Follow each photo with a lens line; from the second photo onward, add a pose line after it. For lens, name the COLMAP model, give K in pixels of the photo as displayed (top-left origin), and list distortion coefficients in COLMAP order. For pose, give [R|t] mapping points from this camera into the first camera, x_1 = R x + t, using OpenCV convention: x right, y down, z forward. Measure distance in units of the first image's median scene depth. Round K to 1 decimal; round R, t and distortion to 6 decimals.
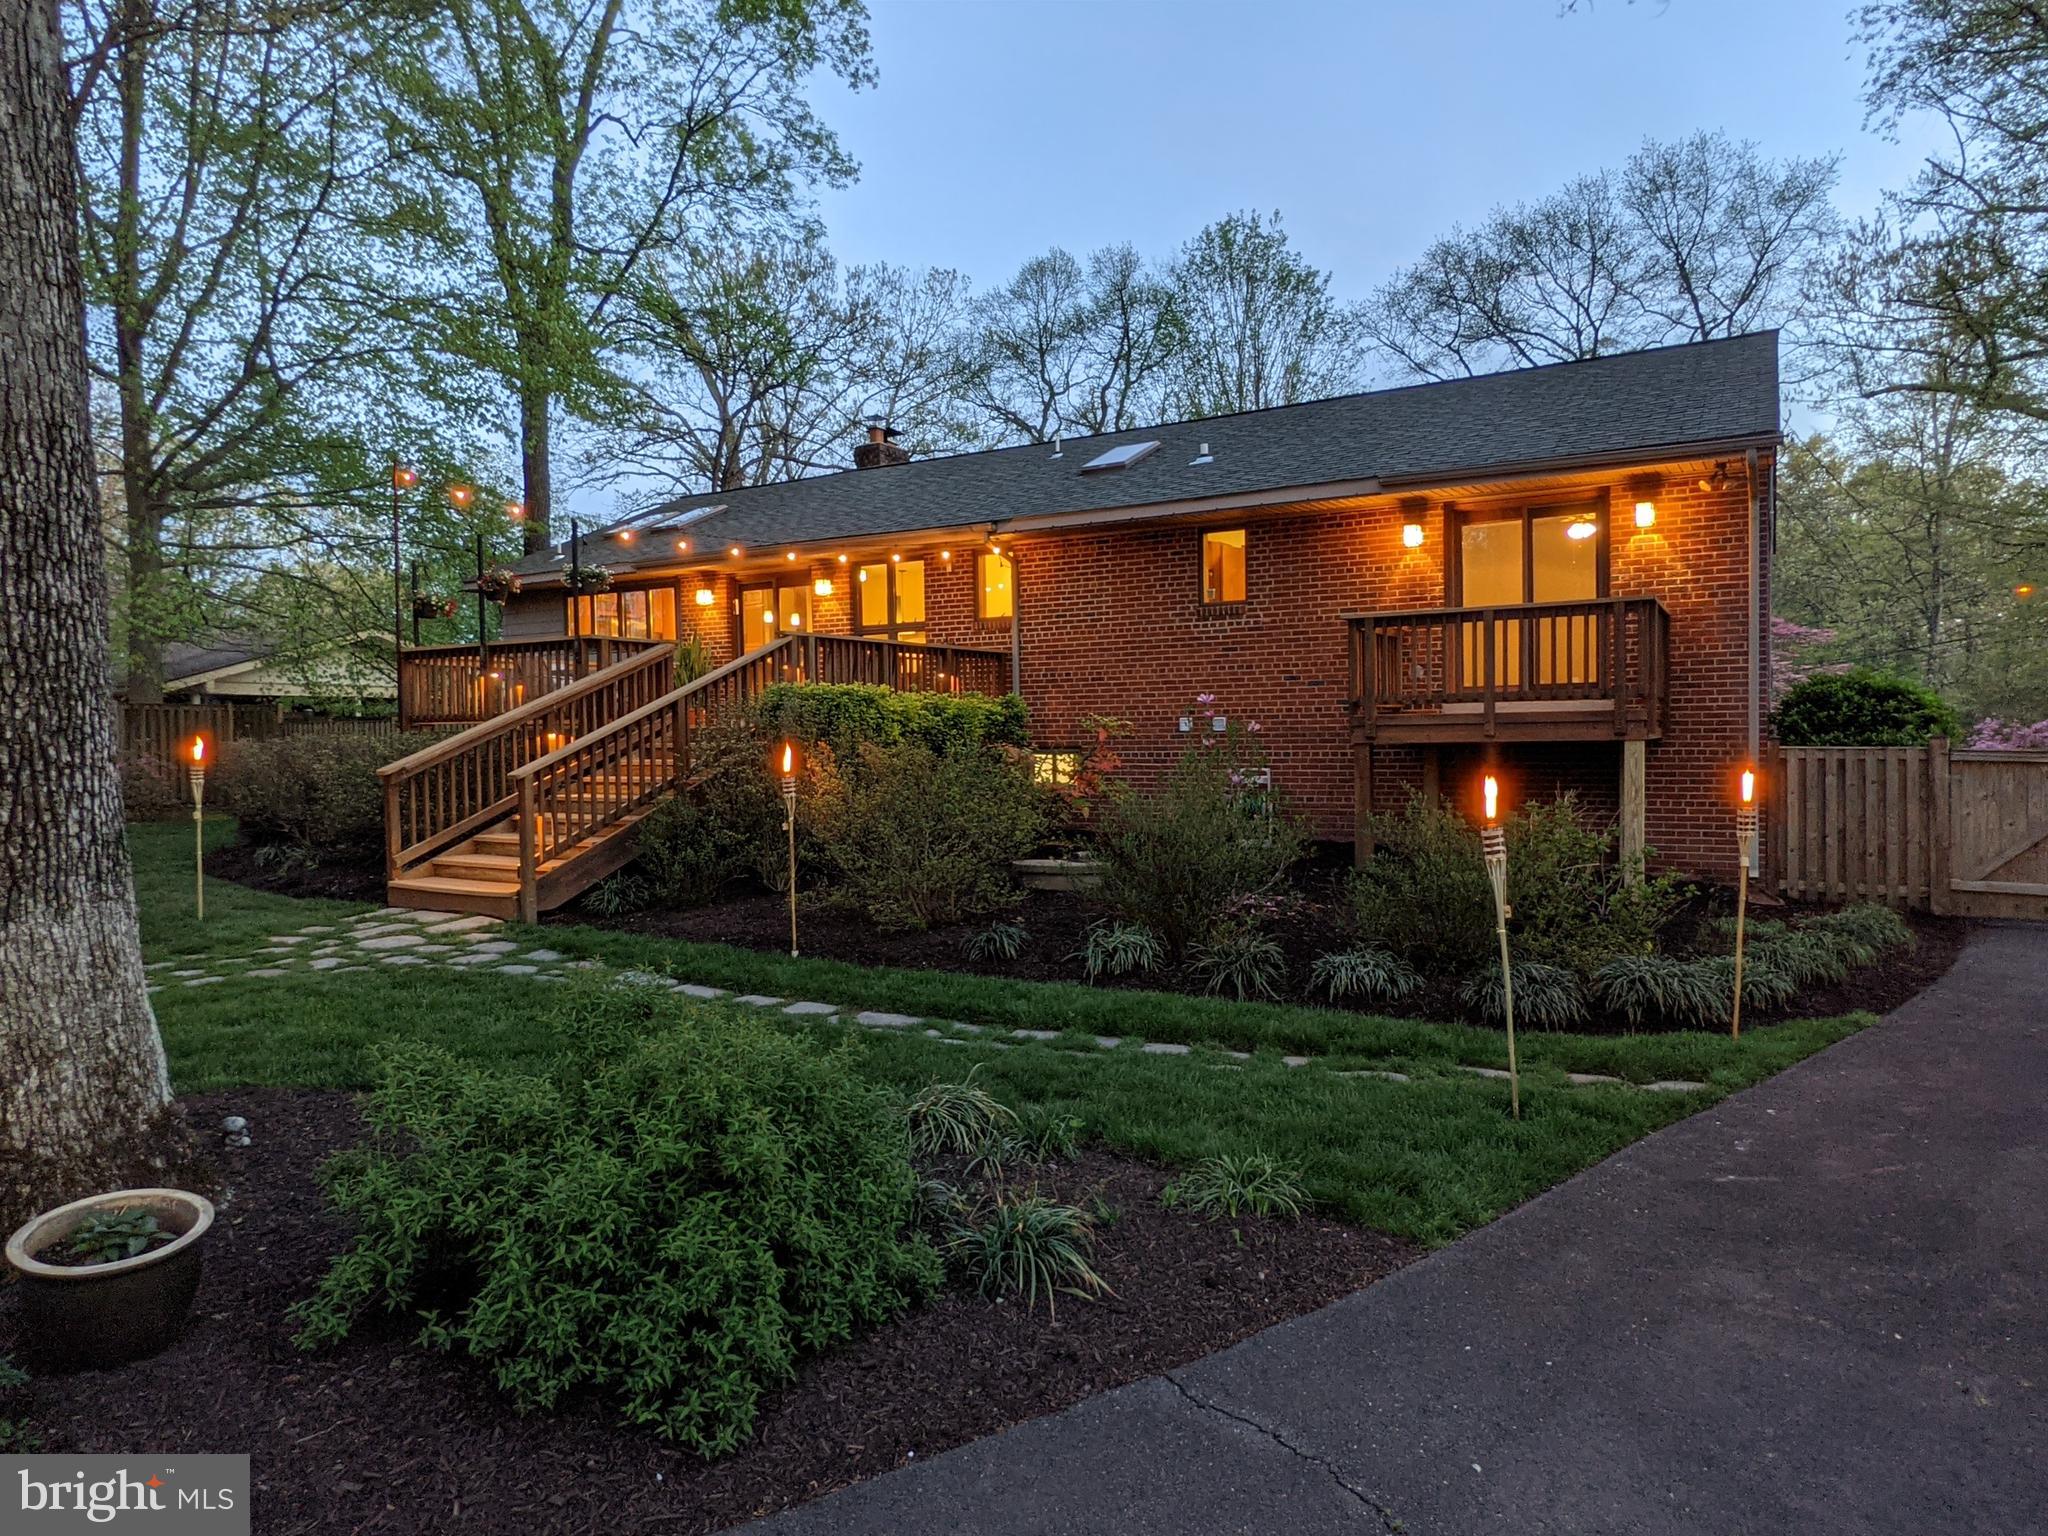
lens RADIAL K [[1258.7, 0, 1028.4], [0, 1258.7, 766.7], [0, 0, 1]] dist [-0.004620, -0.003060]
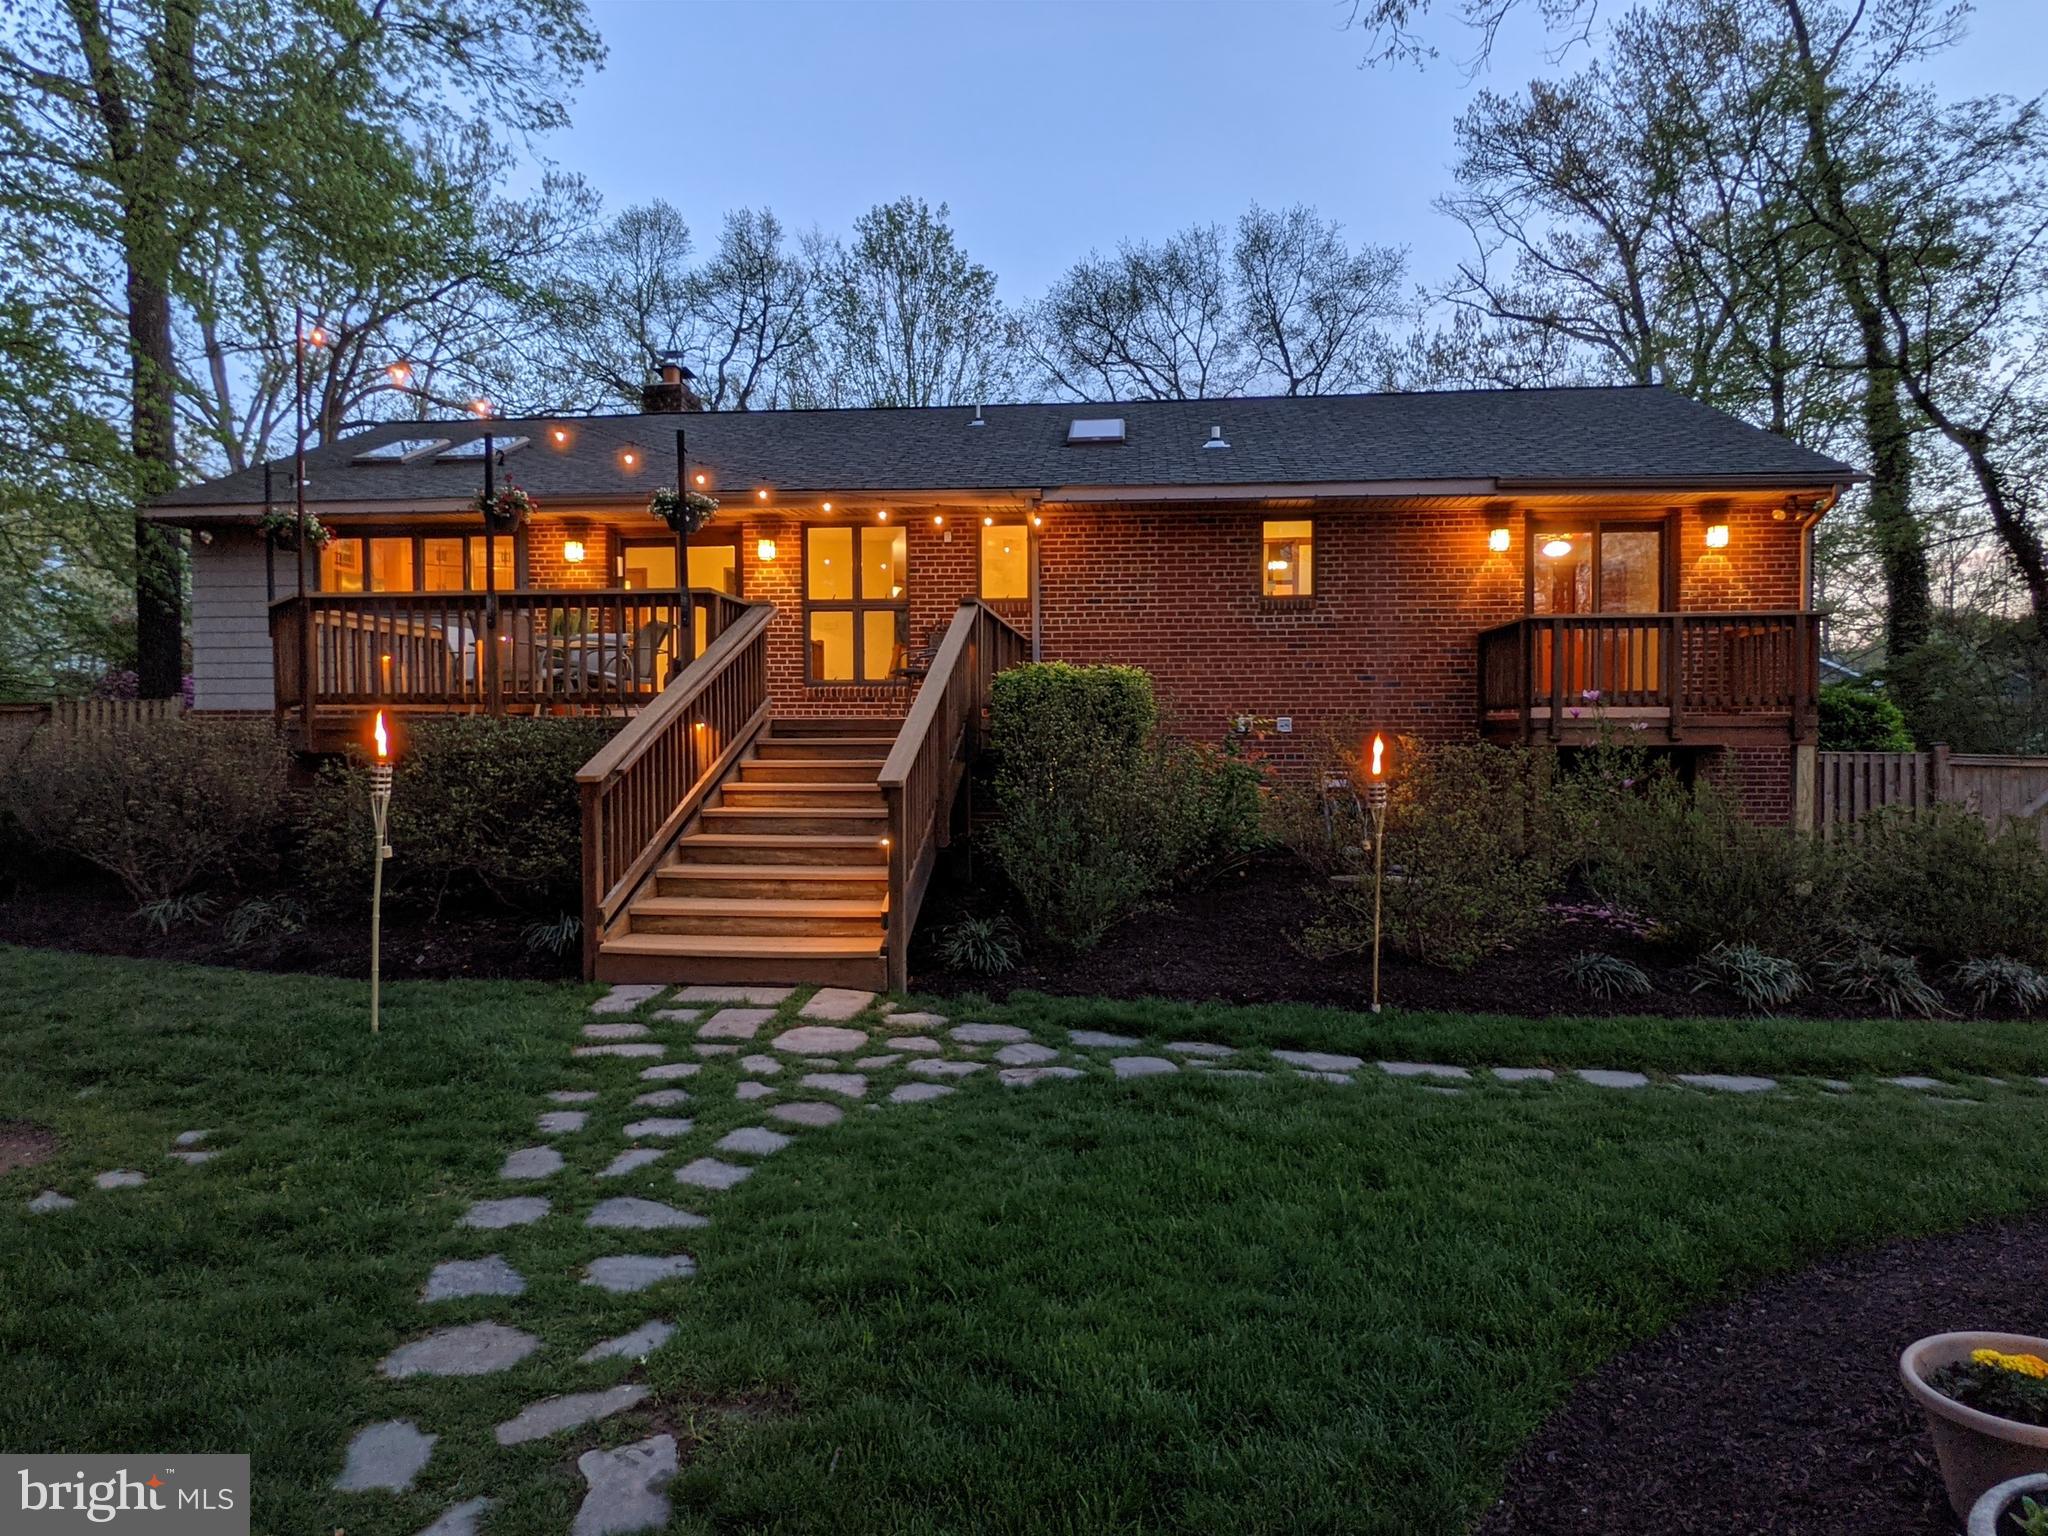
lens RADIAL K [[1258.7, 0, 1028.4], [0, 1258.7, 766.7], [0, 0, 1]] dist [-0.004620, -0.003060]
pose [[0.904140, 0.001417, 0.427233, -0.420354], [0.000558, 0.999990, -0.004498, 0.001603], [-0.427235, 0.004306, 0.904130, 0.228690]]
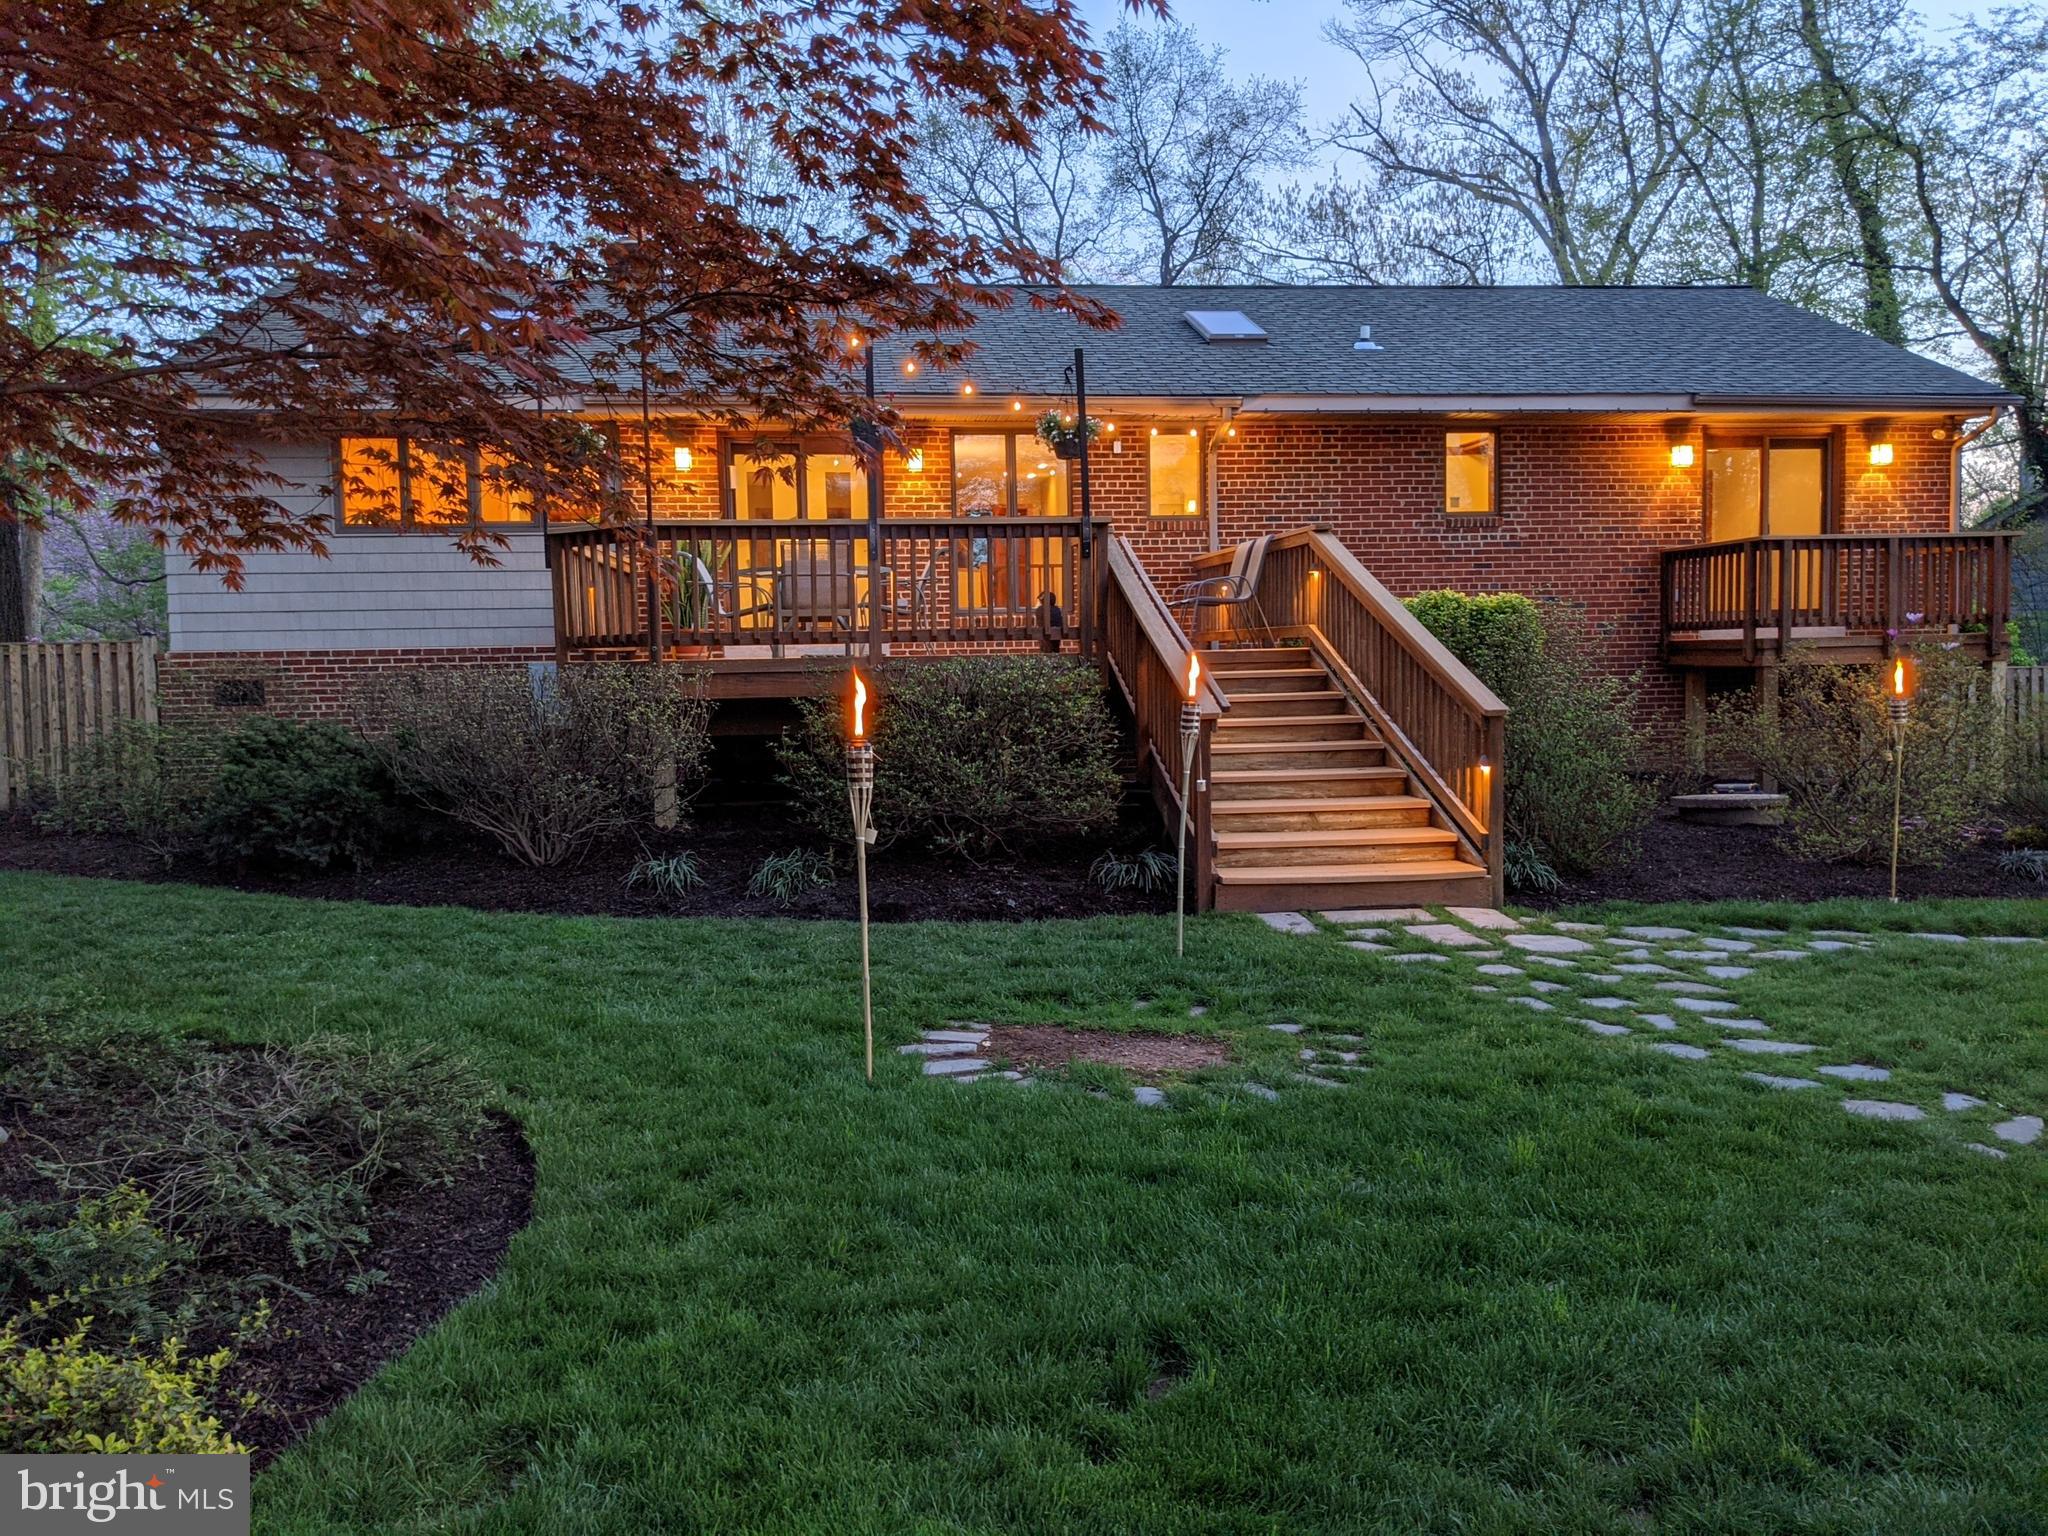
lens RADIAL K [[1597.3, 0, 1024.0], [0, 1597.3, 768.0], [0, 0, 1]] dist [-0.004342, -0.003014]
pose [[0.799436, -0.043507, 0.599173, -0.781644], [0.025308, 0.998928, 0.038767, -0.001473], [-0.600217, -0.015828, 0.799680, 0.277536]]
